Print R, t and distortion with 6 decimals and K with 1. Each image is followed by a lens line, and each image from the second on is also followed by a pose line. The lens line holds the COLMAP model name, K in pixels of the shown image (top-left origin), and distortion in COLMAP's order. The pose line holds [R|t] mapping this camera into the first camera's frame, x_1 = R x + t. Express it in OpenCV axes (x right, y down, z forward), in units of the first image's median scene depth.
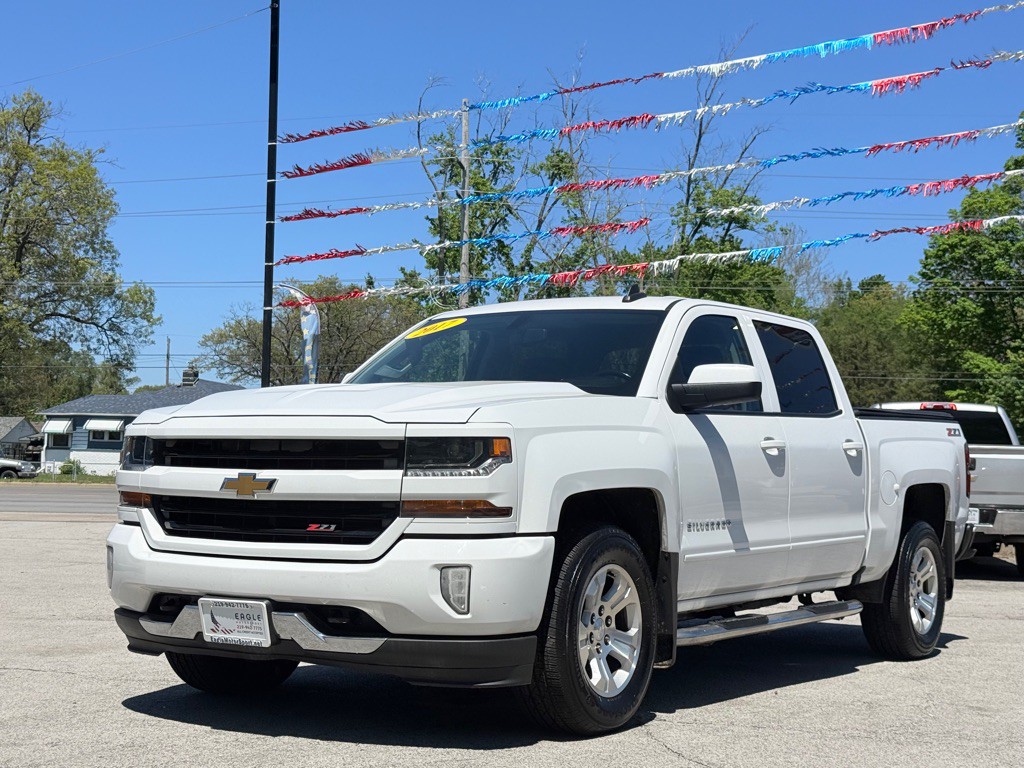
lens RADIAL K [[1598.6, 0, 469.2], [0, 1598.6, 382.0], [0, 0, 1]] dist [0.225830, -0.425518]
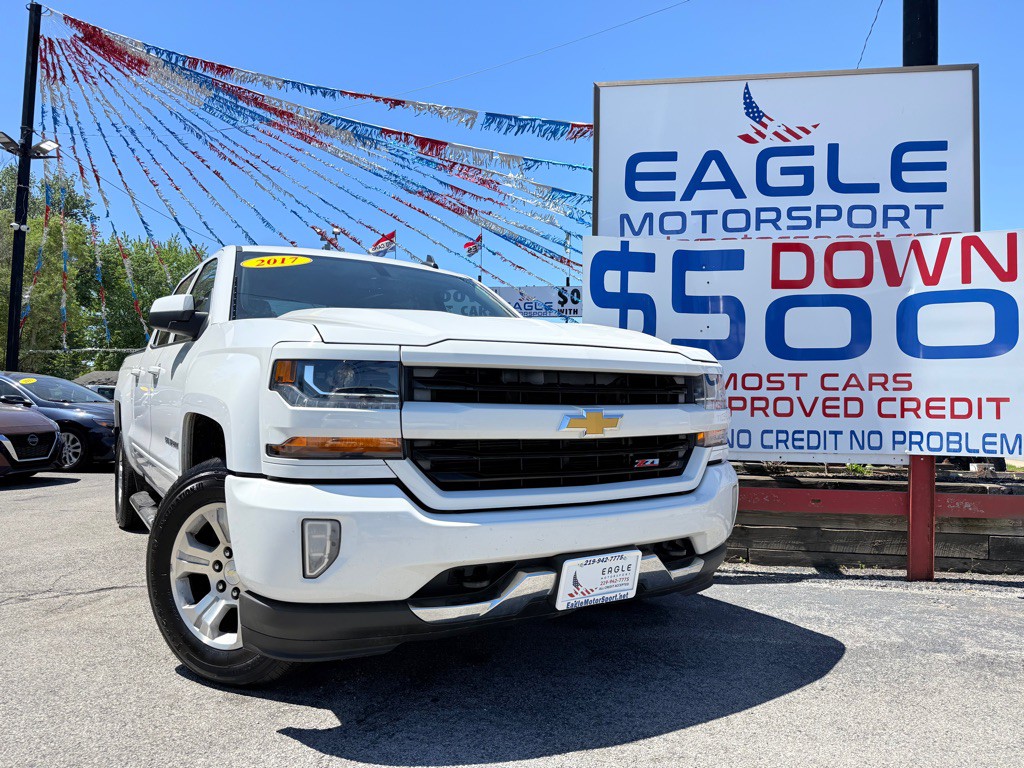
lens RADIAL K [[734.8, 0, 515.2], [0, 734.8, 384.1], [0, 0, 1]] dist [0.043618, -0.070224]
pose [[0.384843, 0.005696, 0.922964, -0.491242], [-0.048856, 0.998705, 0.014208, 0.036217], [-0.921688, -0.050560, 0.384623, 0.822175]]
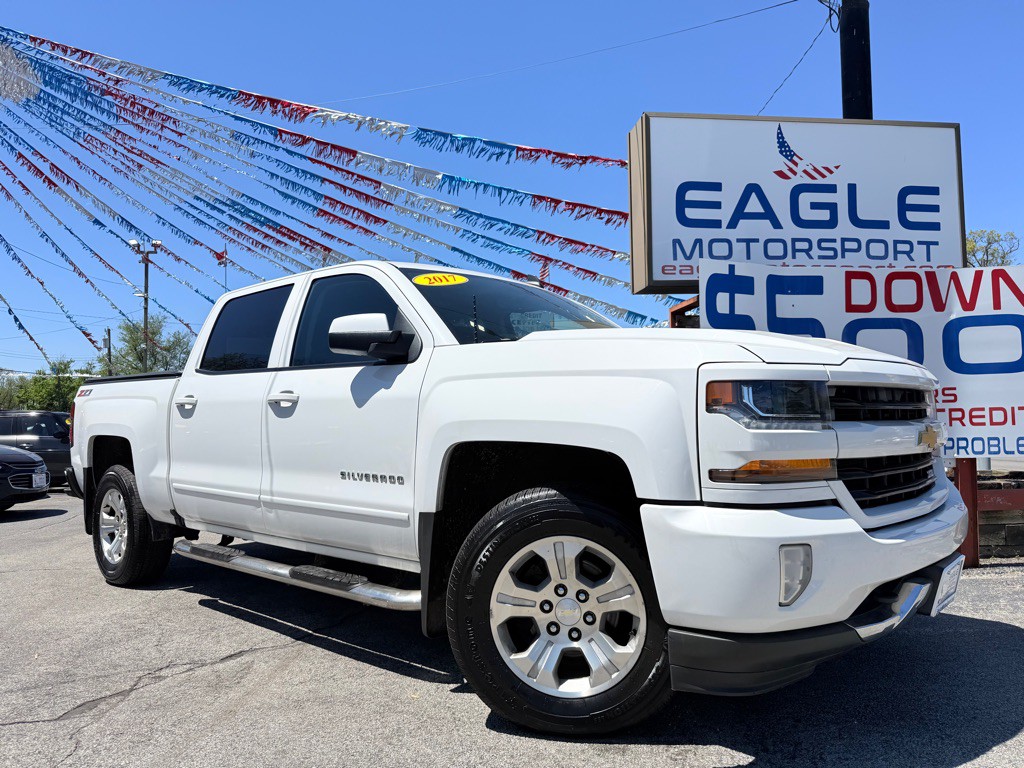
lens RADIAL K [[734.8, 0, 515.2], [0, 734.8, 384.1], [0, 0, 1]] dist [0.043618, -0.070224]
pose [[0.128301, 0.027853, 0.991344, -0.554814], [-0.028197, 0.999304, -0.024427, 0.046914], [-0.991334, -0.024819, 0.128997, 1.099680]]
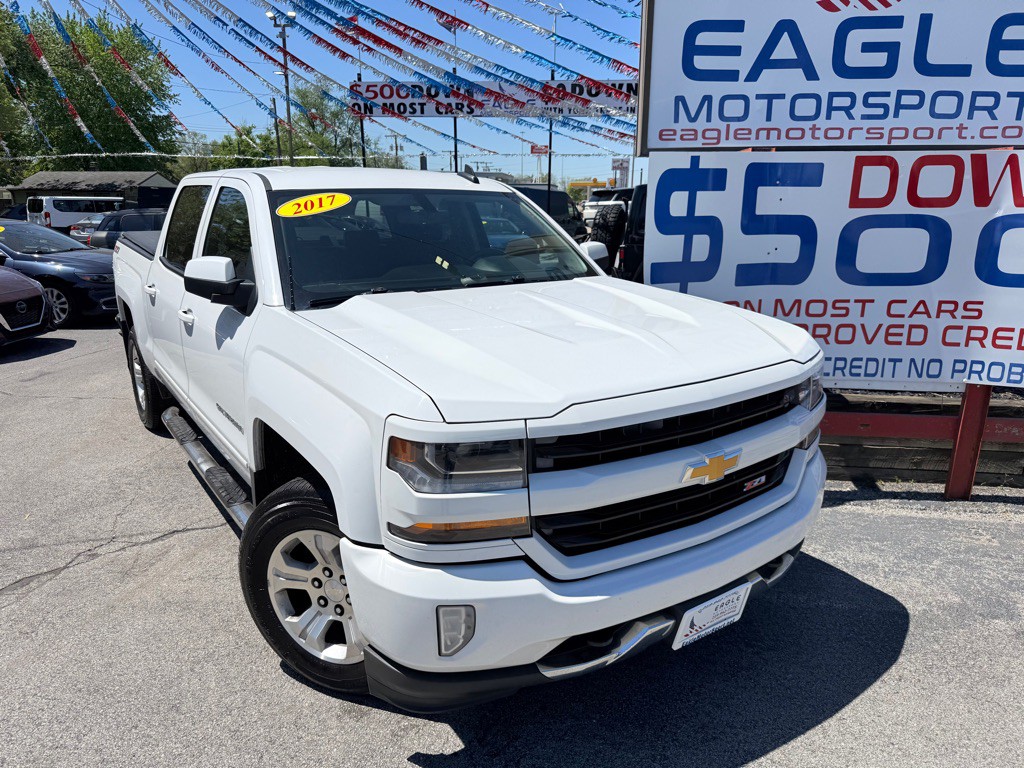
lens RADIAL K [[741.0, 0, 503.0], [0, 741.0, 393.2], [0, 0, 1]] dist [-0.000308, -0.004873]
pose [[0.360801, -0.264854, 0.894245, -0.477315], [-0.041370, 0.953341, 0.299048, -0.077453], [-0.931725, -0.144892, 0.333010, 0.910305]]
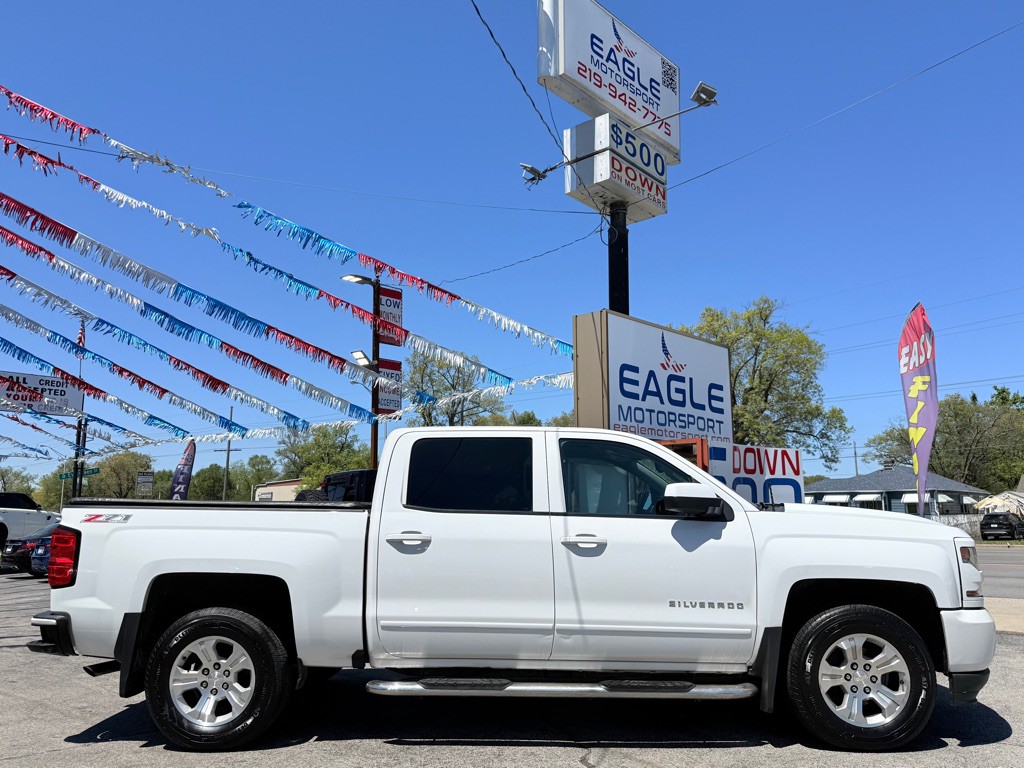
lens RADIAL K [[792.1, 0, 512.0], [0, 792.1, 384.0], [0, 0, 1]] dist [0.152671, -0.298794]
pose [[-0.541107, 0.109937, 0.833737, -0.625691], [-0.050809, 0.985333, -0.162903, 0.029418], [-0.839418, -0.130510, -0.527585, 1.805936]]
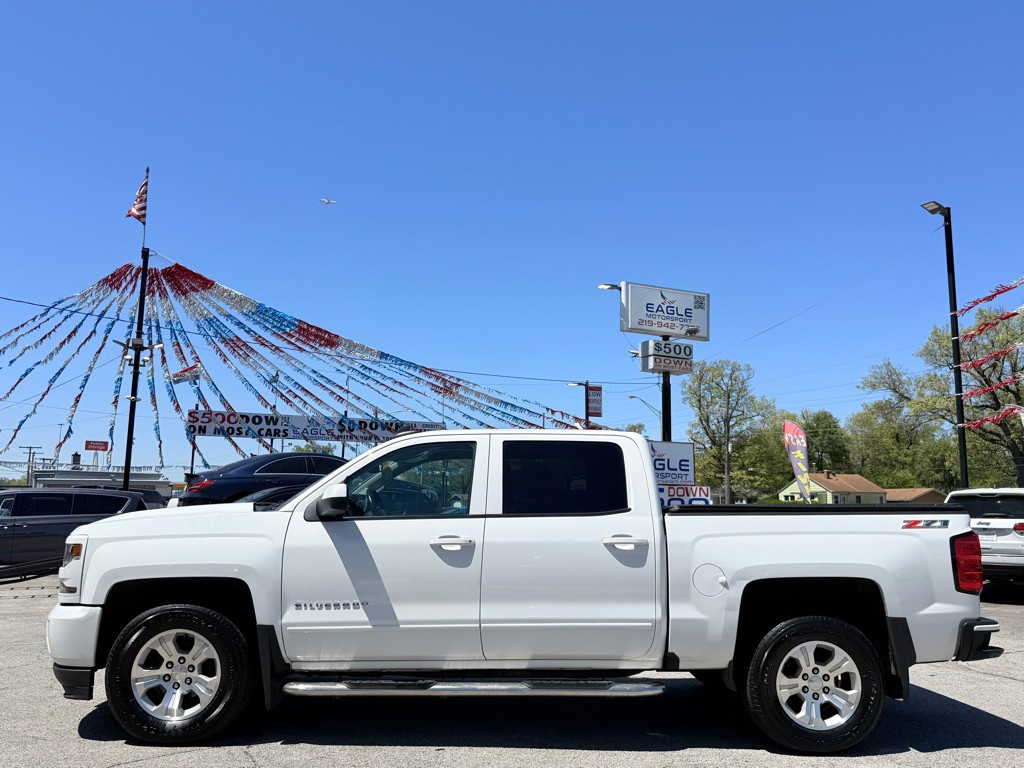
lens RADIAL K [[862.3, 0, 513.3], [0, 862.3, 365.7], [0, 0, 1]] dist [0.155487, -0.350237]
pose [[-0.184219, 0.125175, 0.974882, -3.371609], [-0.064088, 0.988217, -0.138998, -0.046289], [-0.980794, -0.088085, -0.174026, 2.223346]]
